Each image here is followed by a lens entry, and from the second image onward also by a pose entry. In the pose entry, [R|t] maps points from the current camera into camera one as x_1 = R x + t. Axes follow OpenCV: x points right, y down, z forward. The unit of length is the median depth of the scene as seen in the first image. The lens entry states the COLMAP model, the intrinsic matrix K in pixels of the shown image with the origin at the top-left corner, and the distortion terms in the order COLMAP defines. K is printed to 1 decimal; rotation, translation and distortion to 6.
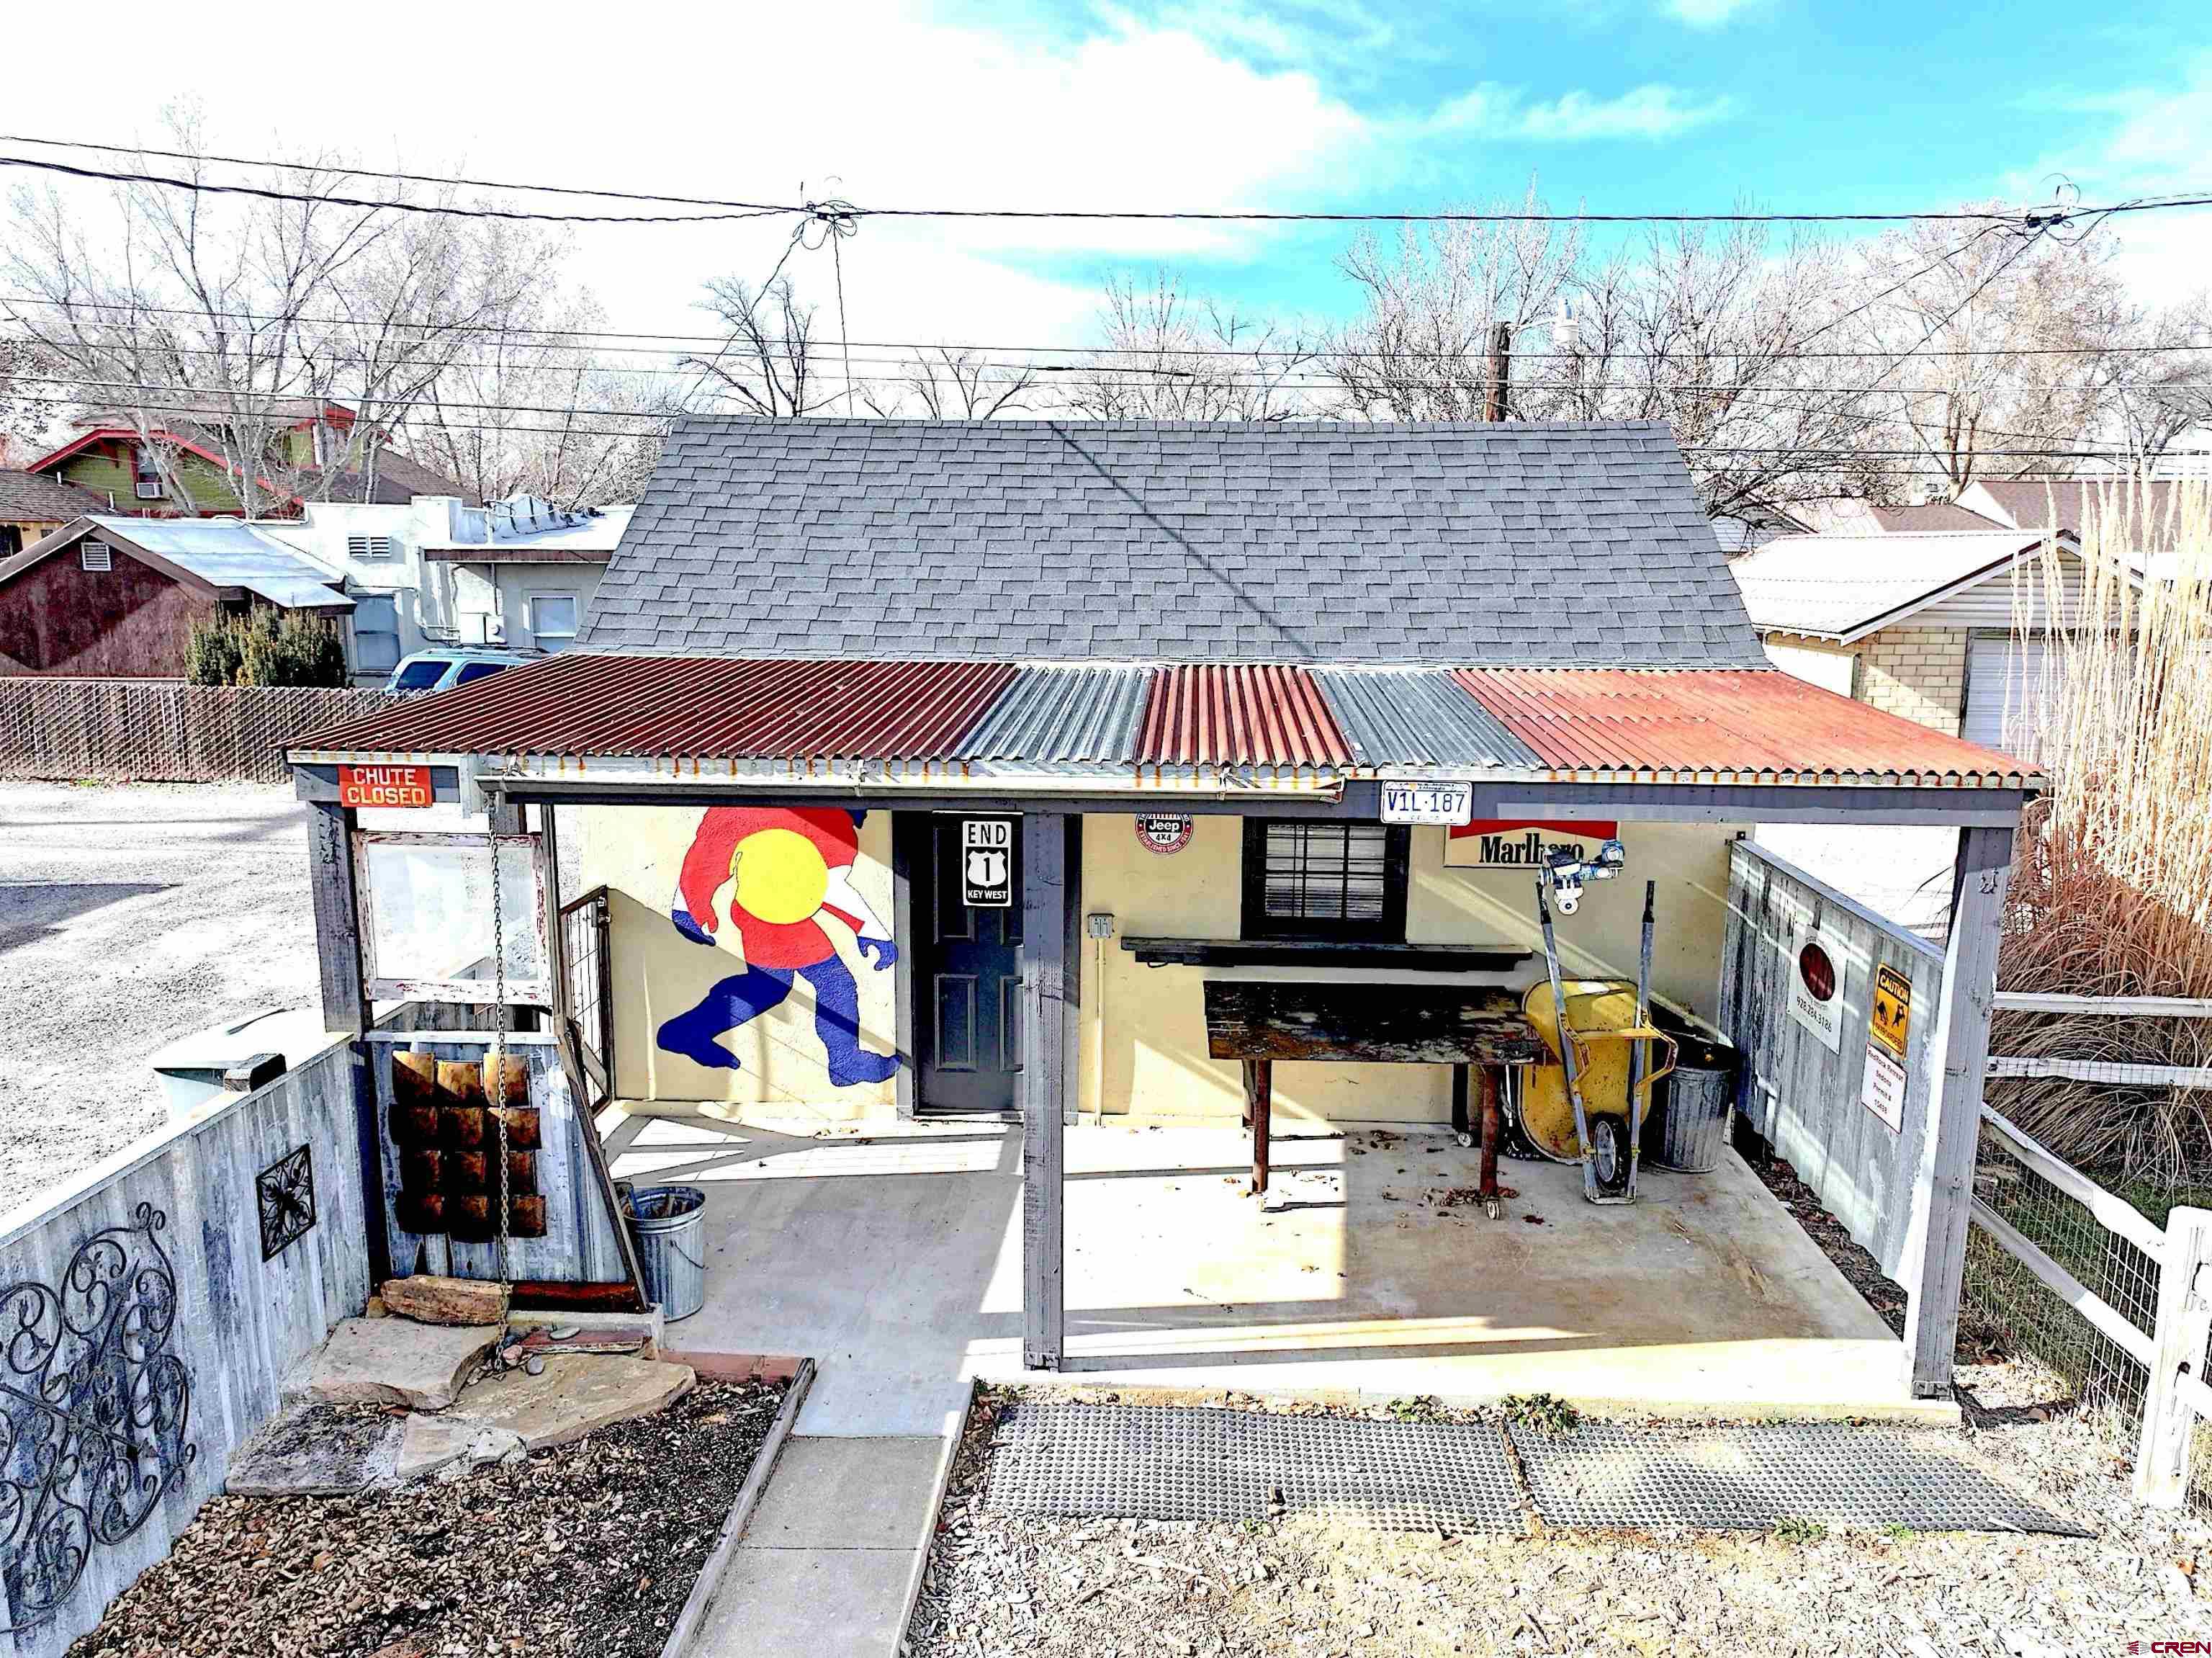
lens RADIAL K [[1535.7, 0, 1097.0], [0, 1535.7, 819.3], [0, 0, 1]] dist [0.006132, -0.001612]
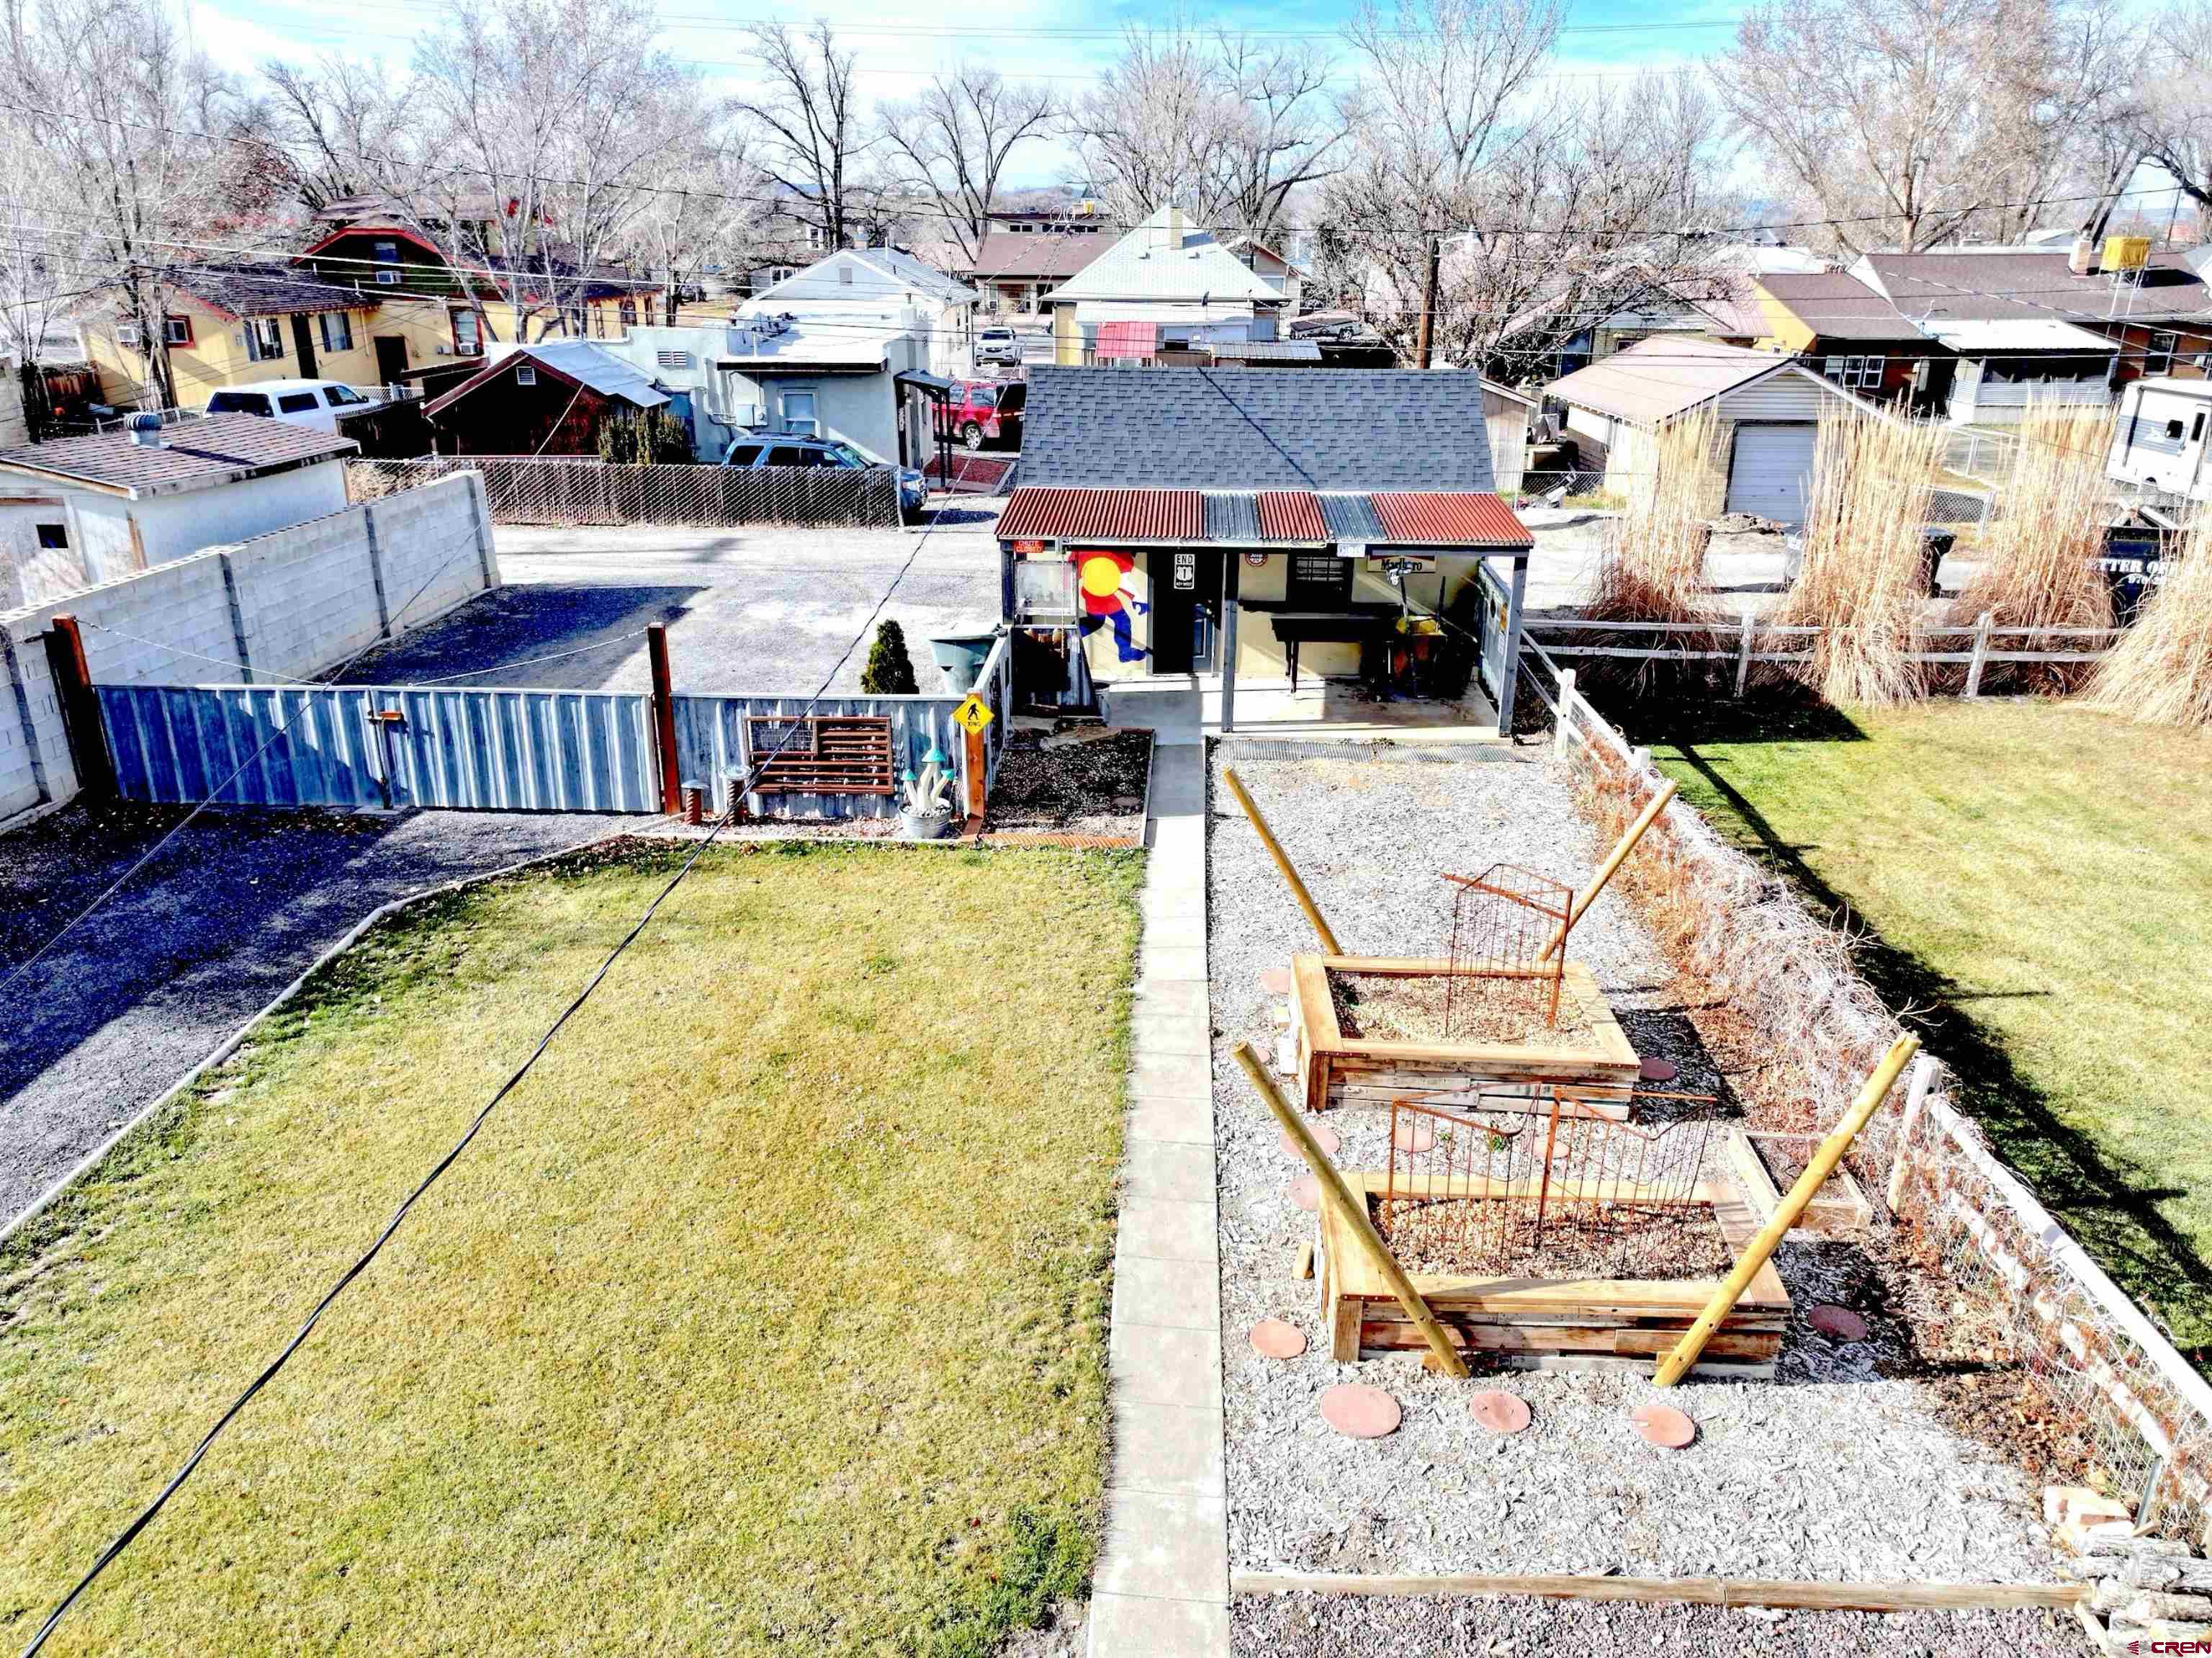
lens RADIAL K [[1535.7, 0, 1097.0], [0, 1535.7, 819.3], [0, 0, 1]] dist [0.006132, -0.001612]
pose [[0.999974, -0.005267, 0.004916, -0.231212], [0.004284, 0.983301, 0.181938, -0.029888], [-0.005792, -0.181912, 0.983298, -1.545295]]
